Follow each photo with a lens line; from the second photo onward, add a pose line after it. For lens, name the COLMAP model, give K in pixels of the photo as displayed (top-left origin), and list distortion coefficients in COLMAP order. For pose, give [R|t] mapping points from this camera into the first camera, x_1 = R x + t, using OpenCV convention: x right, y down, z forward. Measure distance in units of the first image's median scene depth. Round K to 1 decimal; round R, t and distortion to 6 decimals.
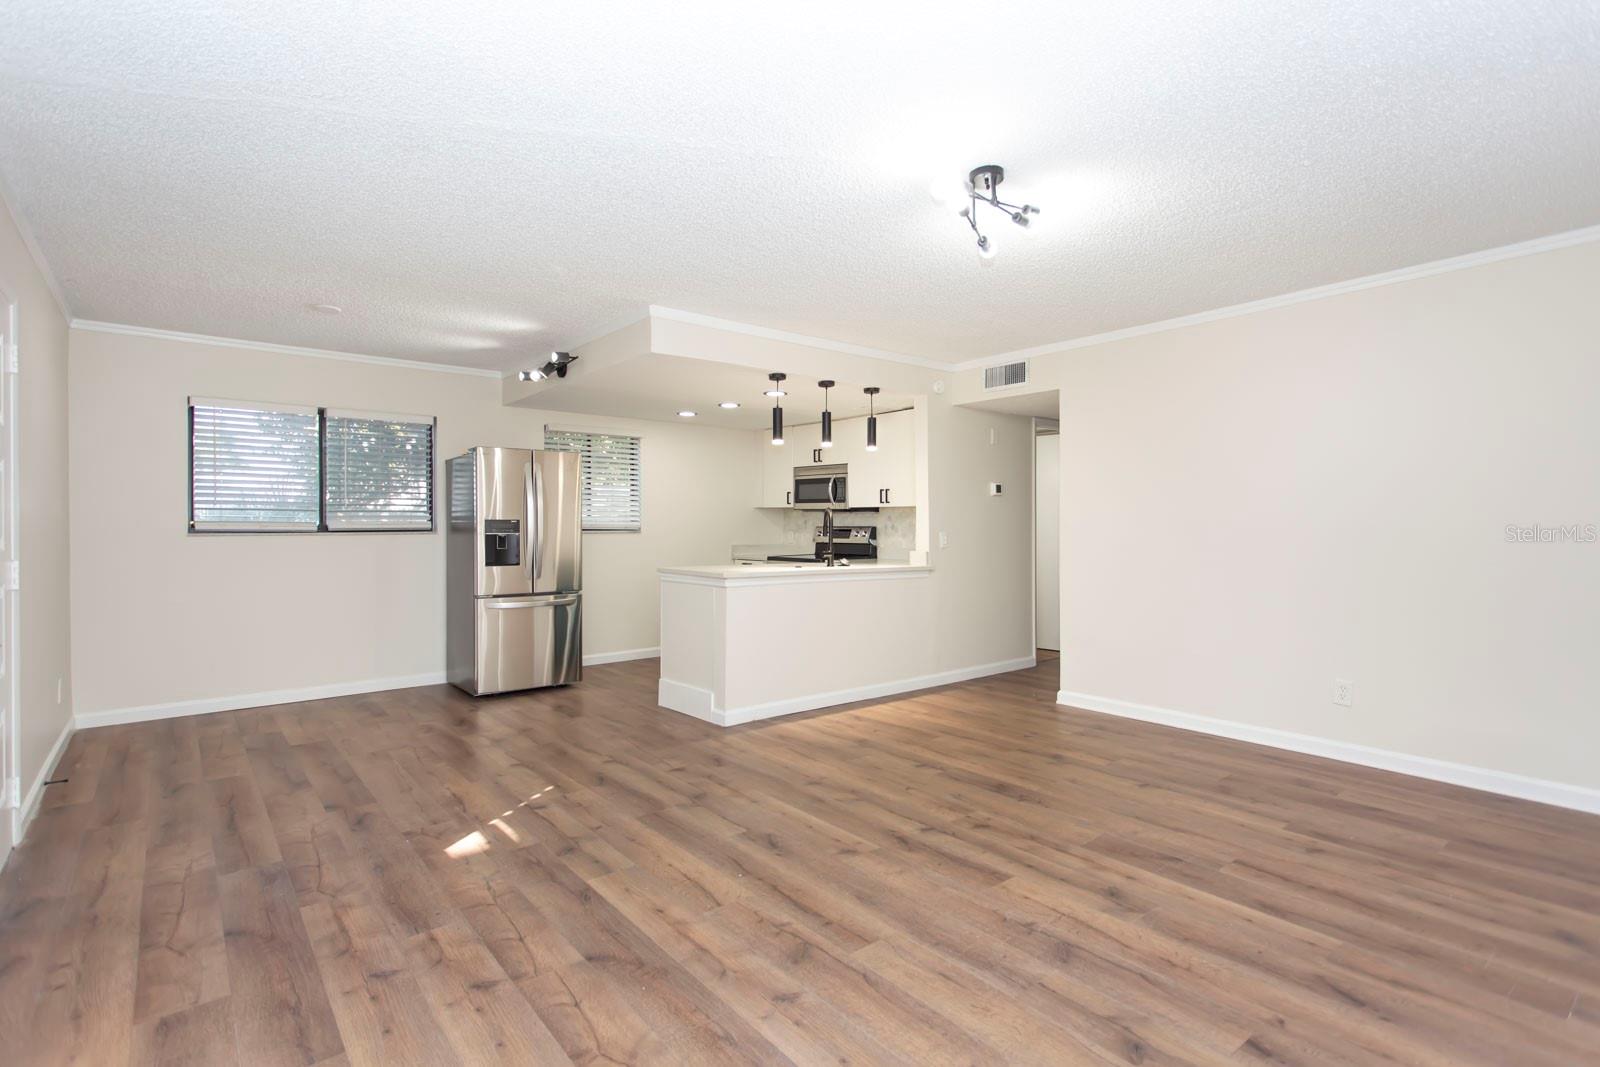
lens RADIAL K [[797.8, 0, 814.9], [0, 797.8, 528.8], [0, 0, 1]] dist [0.002098, 0.000618]
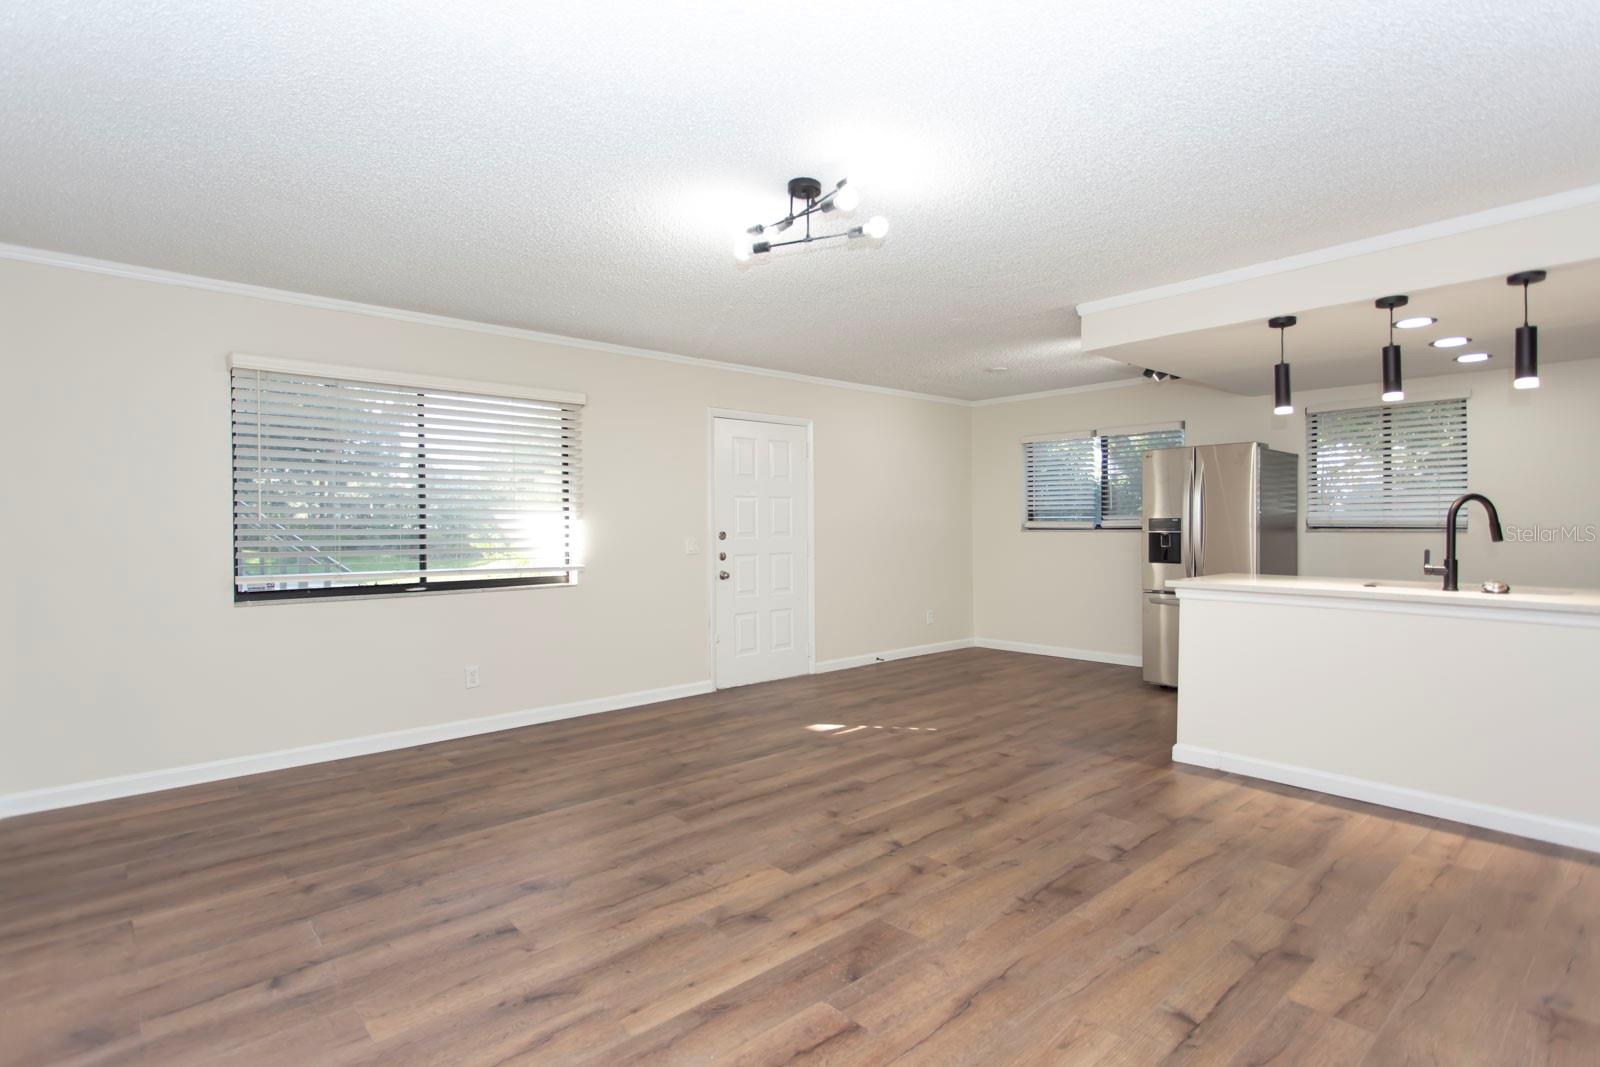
lens RADIAL K [[799.1, 0, 771.9], [0, 799.1, 531.8], [0, 0, 1]] dist [-0.000241, 0.000167]
pose [[-0.000289, 0.009033, -0.999959, 0.916815], [0.004092, 0.999951, 0.009032, -0.007916], [0.999992, -0.004090, -0.000326, 0.708443]]
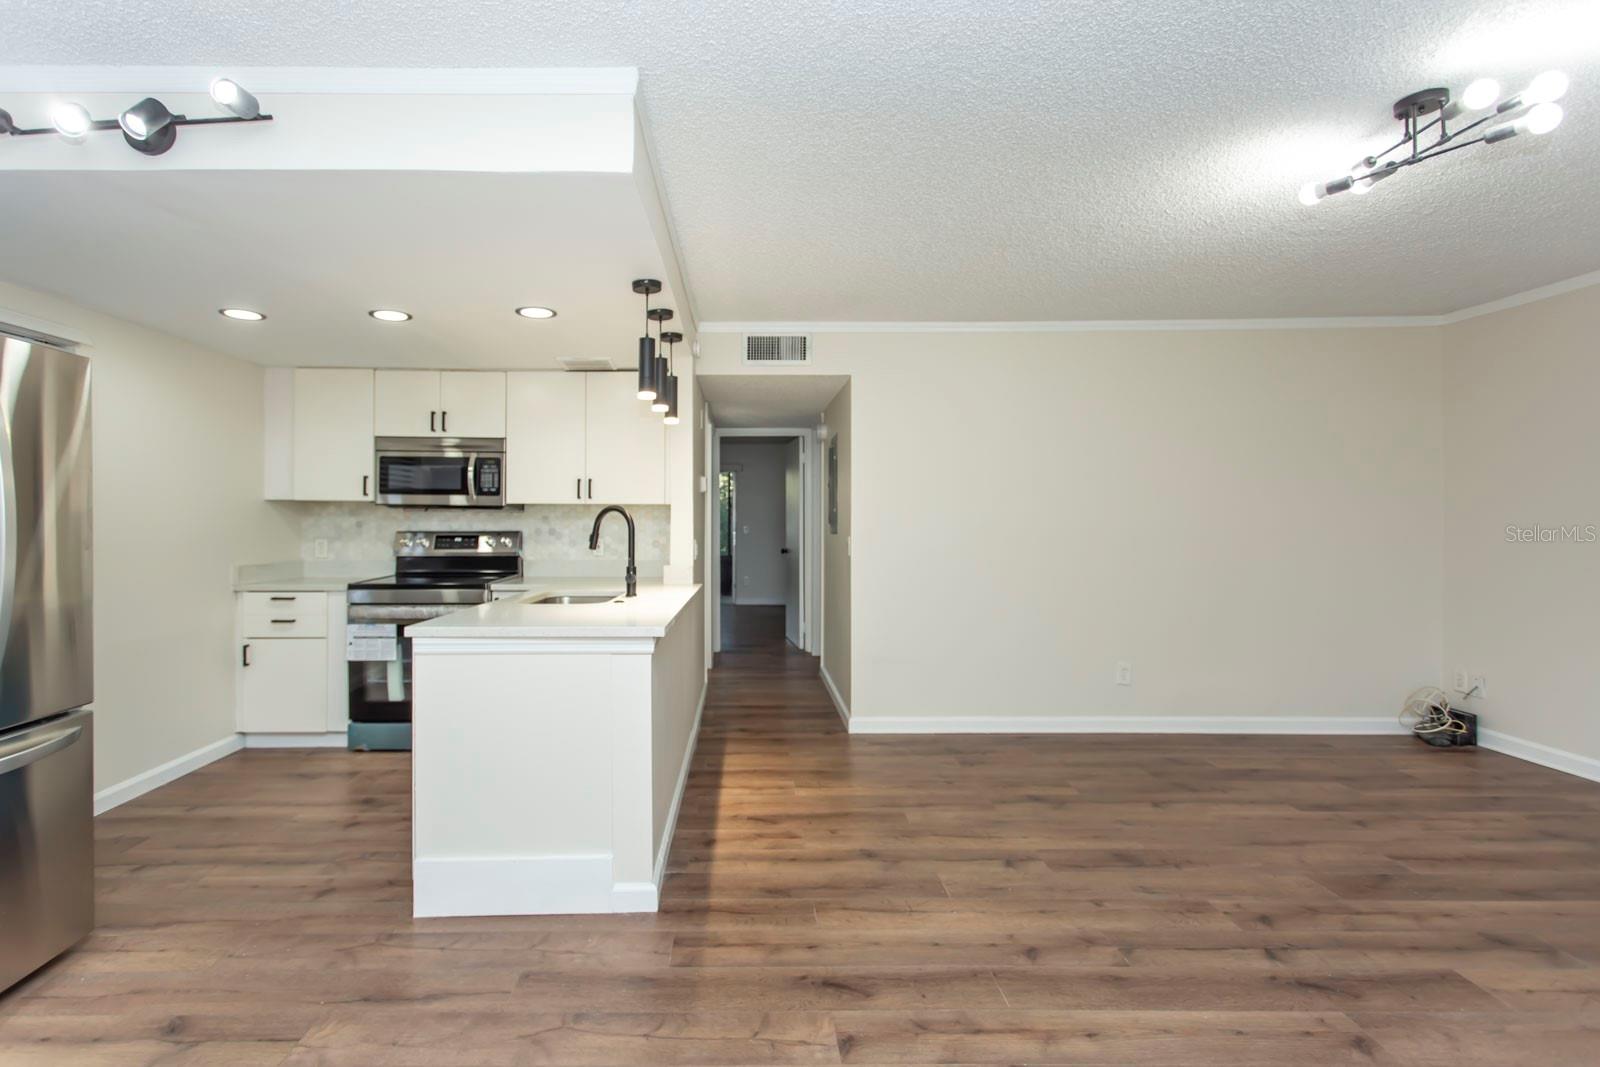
lens RADIAL K [[775.2, 0, 763.9], [0, 775.2, 516.6], [0, 0, 1]] dist [-0.001321, -0.000020]
pose [[0.630856, 0.002707, 0.775895, -0.587881], [0.004030, 0.999969, -0.006766, -0.018560], [-0.775889, 0.007395, 0.630826, 0.757485]]
